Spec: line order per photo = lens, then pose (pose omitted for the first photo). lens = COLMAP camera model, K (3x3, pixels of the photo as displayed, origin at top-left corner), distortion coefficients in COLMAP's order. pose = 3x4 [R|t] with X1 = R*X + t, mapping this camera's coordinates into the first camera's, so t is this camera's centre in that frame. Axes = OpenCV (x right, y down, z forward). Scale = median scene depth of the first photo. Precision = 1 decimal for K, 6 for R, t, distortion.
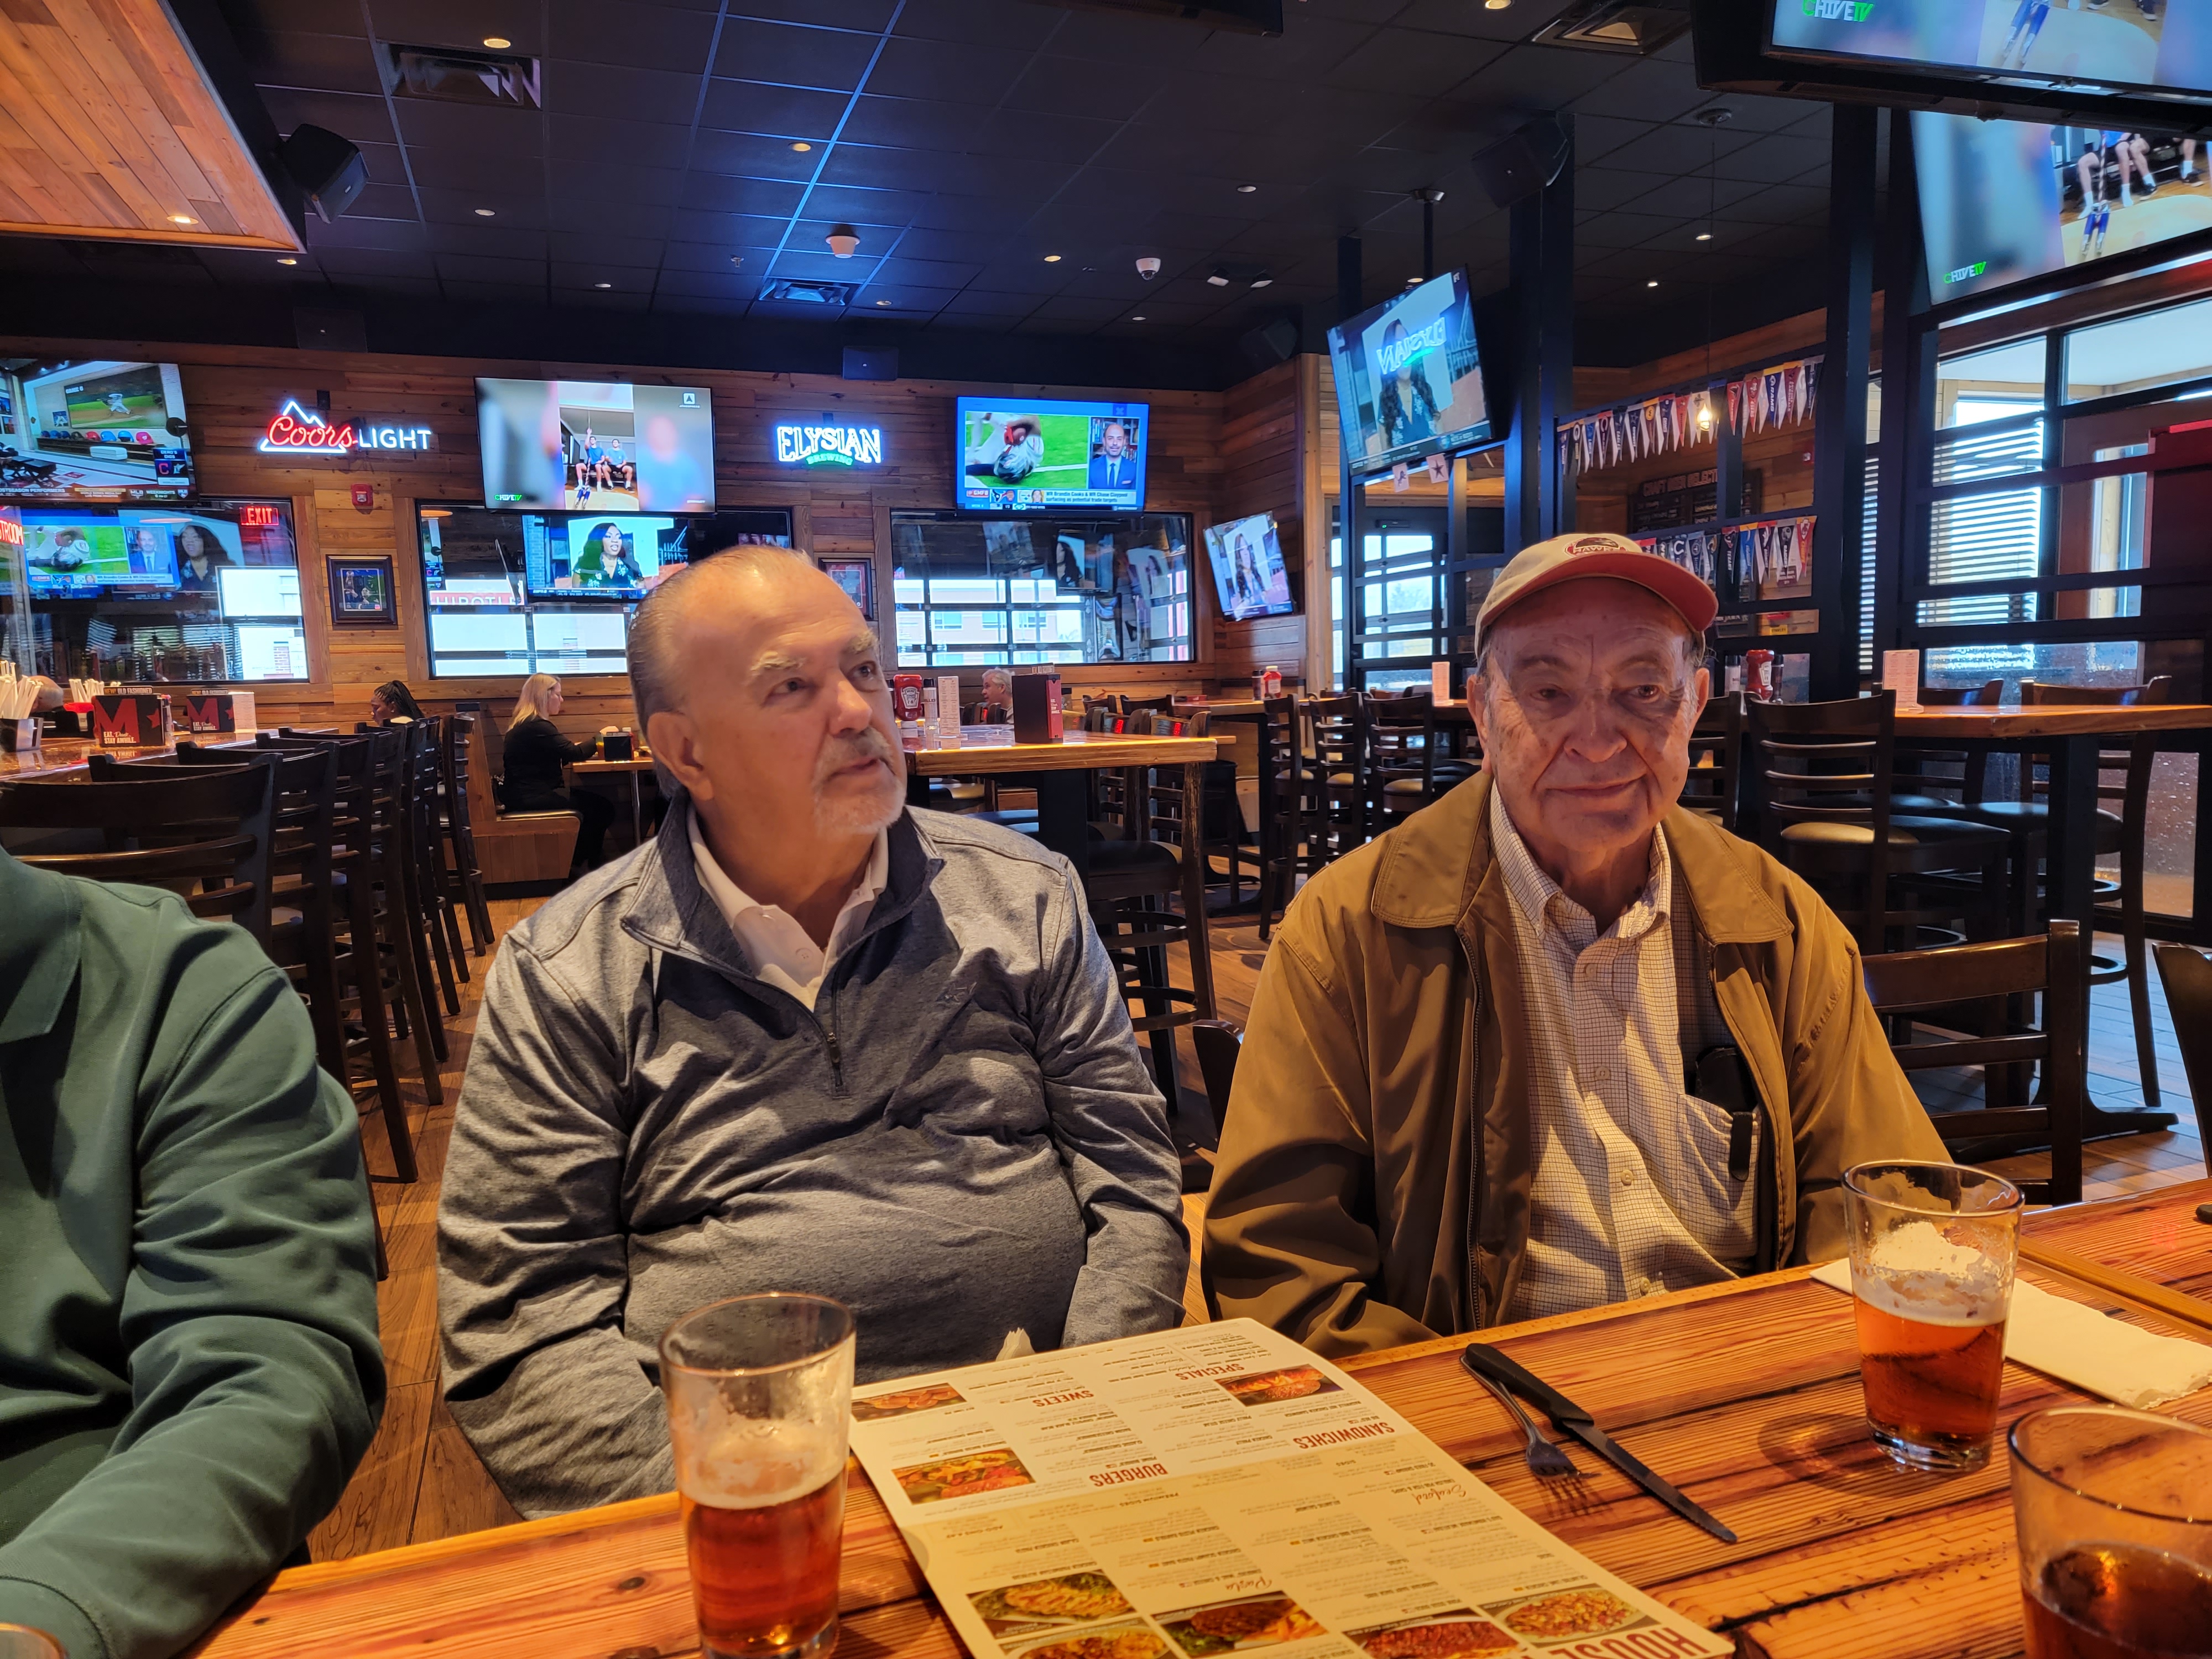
lens RADIAL K [[1555.1, 0, 1207.8], [0, 1555.1, 828.9], [0, 0, 1]] dist [-0.006218, -0.028711]
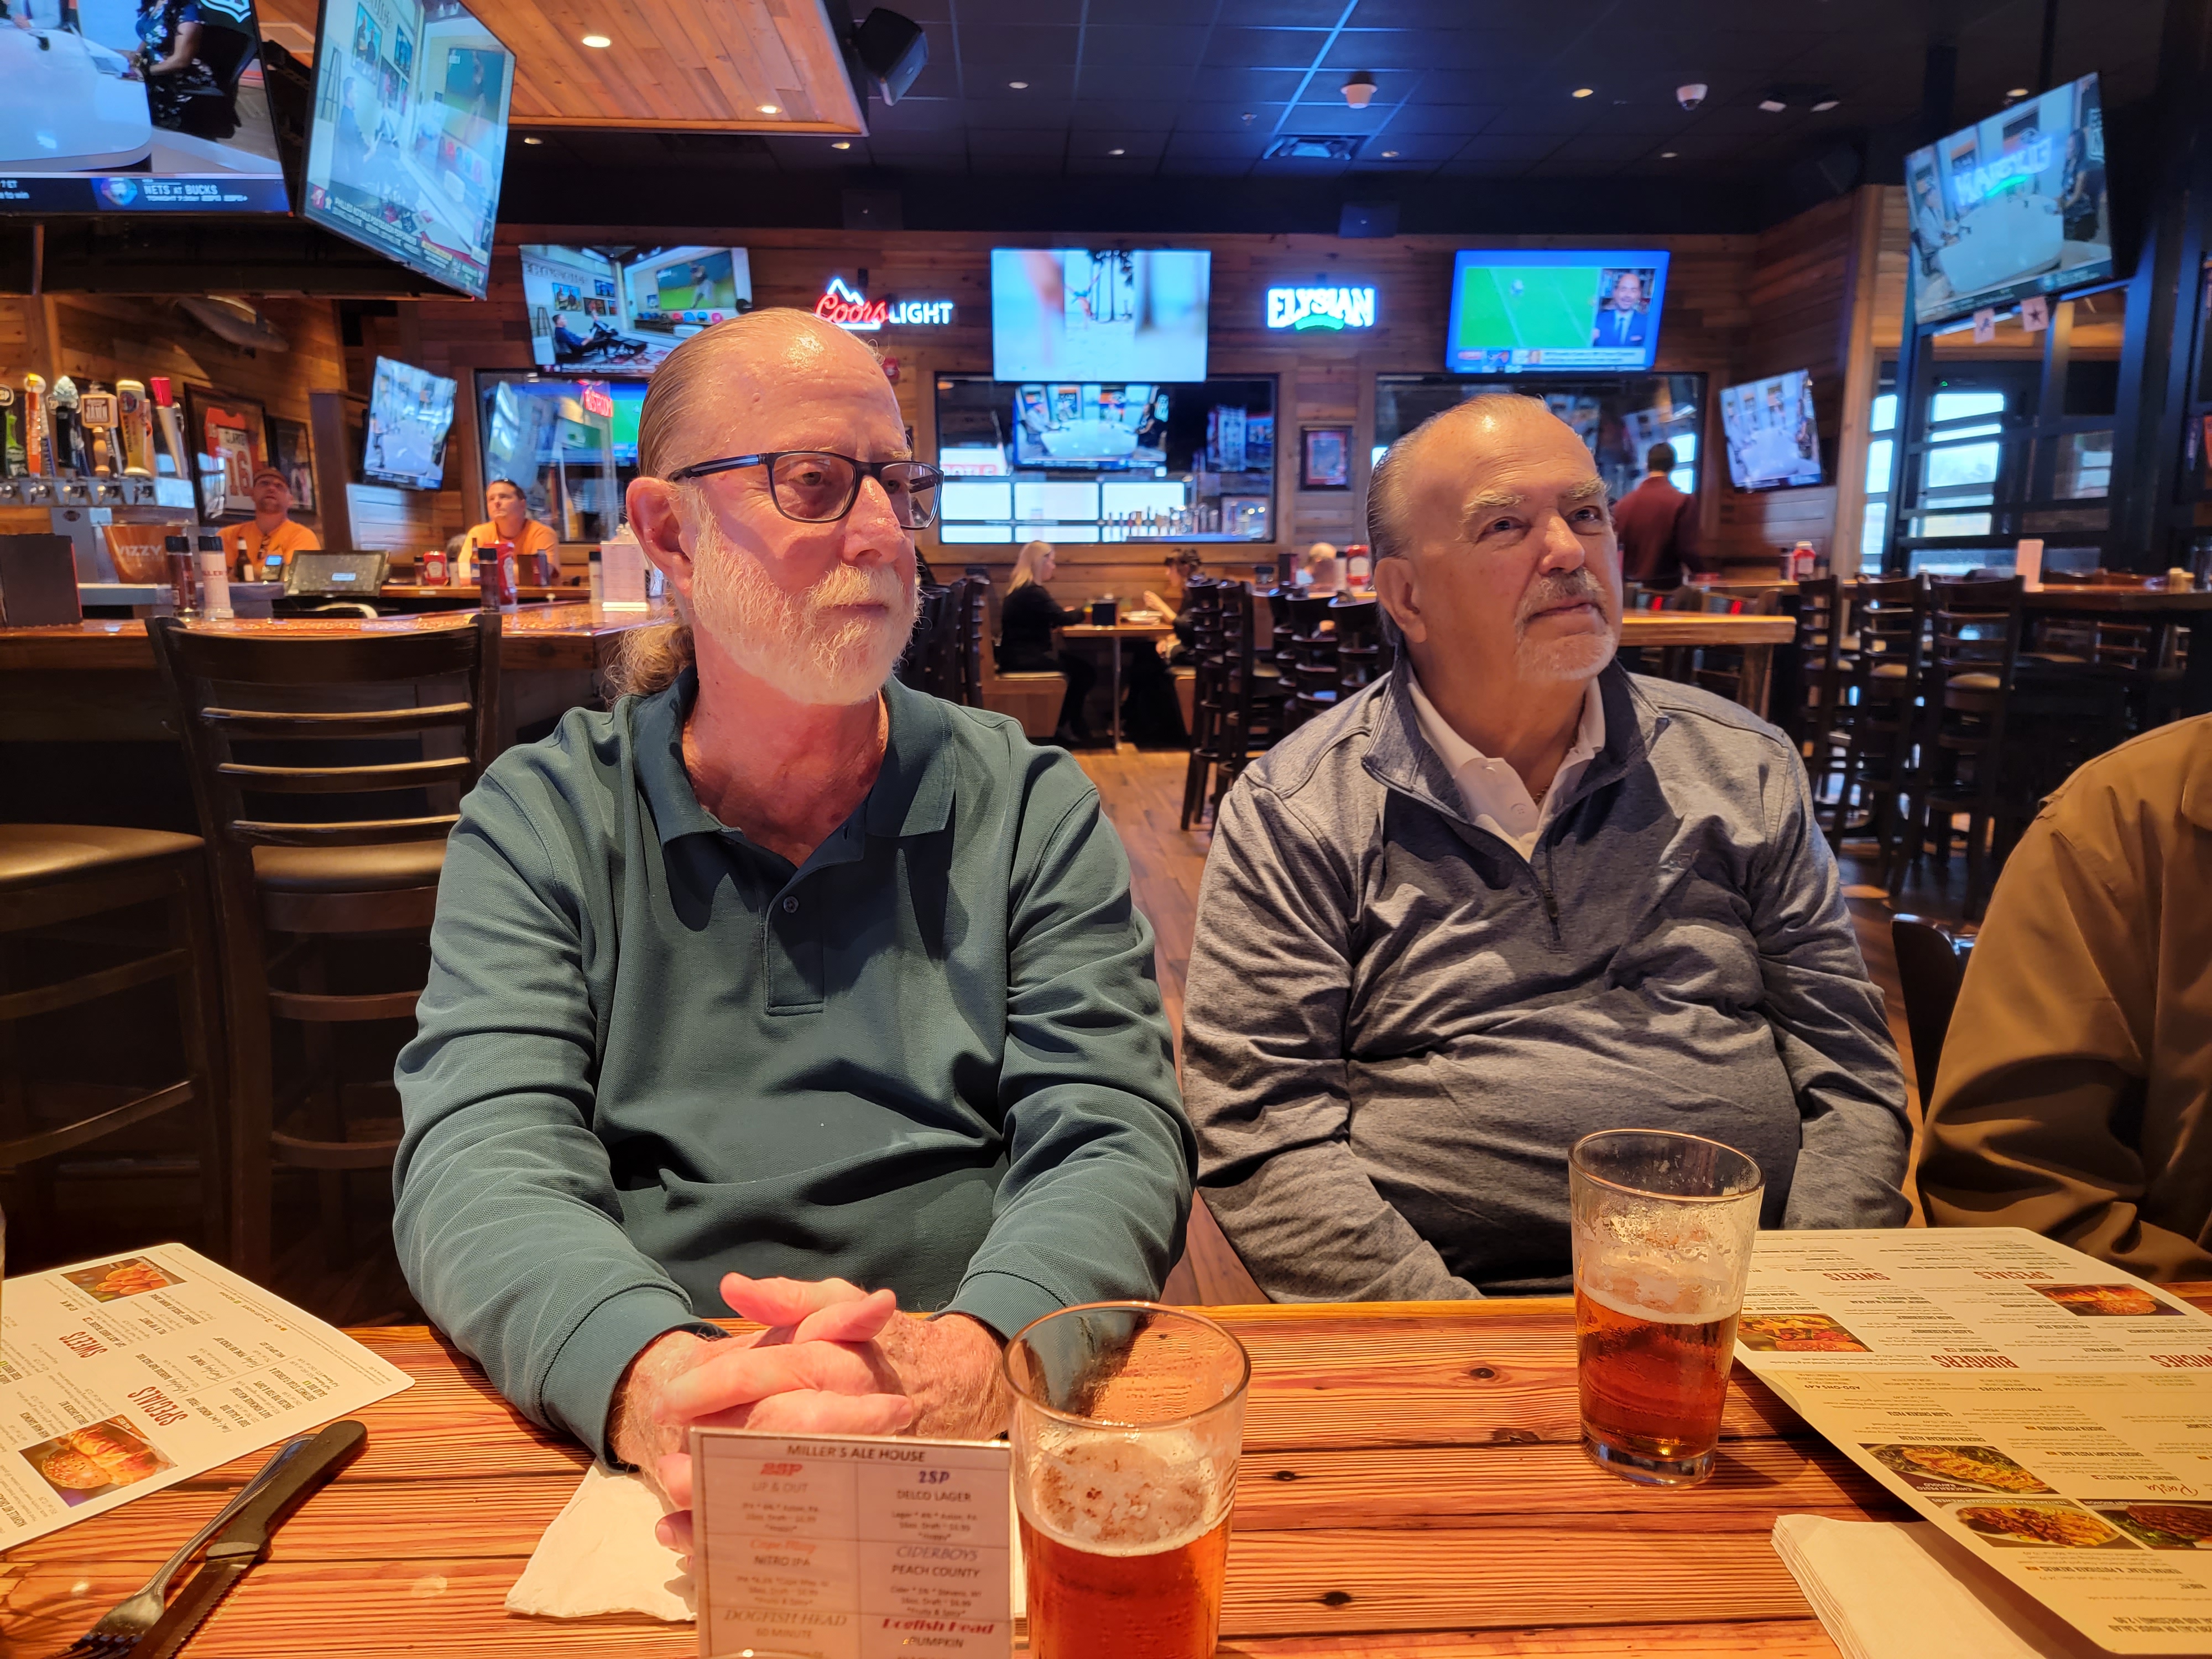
lens RADIAL K [[1553.0, 0, 1105.0], [0, 1553.0, 868.7], [0, 0, 1]] dist [0.010328, -0.029898]
pose [[0.941108, 0.085530, -0.327110, -0.185762], [-0.050878, 0.992283, 0.113076, 0.017211], [0.334257, -0.089774, 0.938196, -0.050528]]
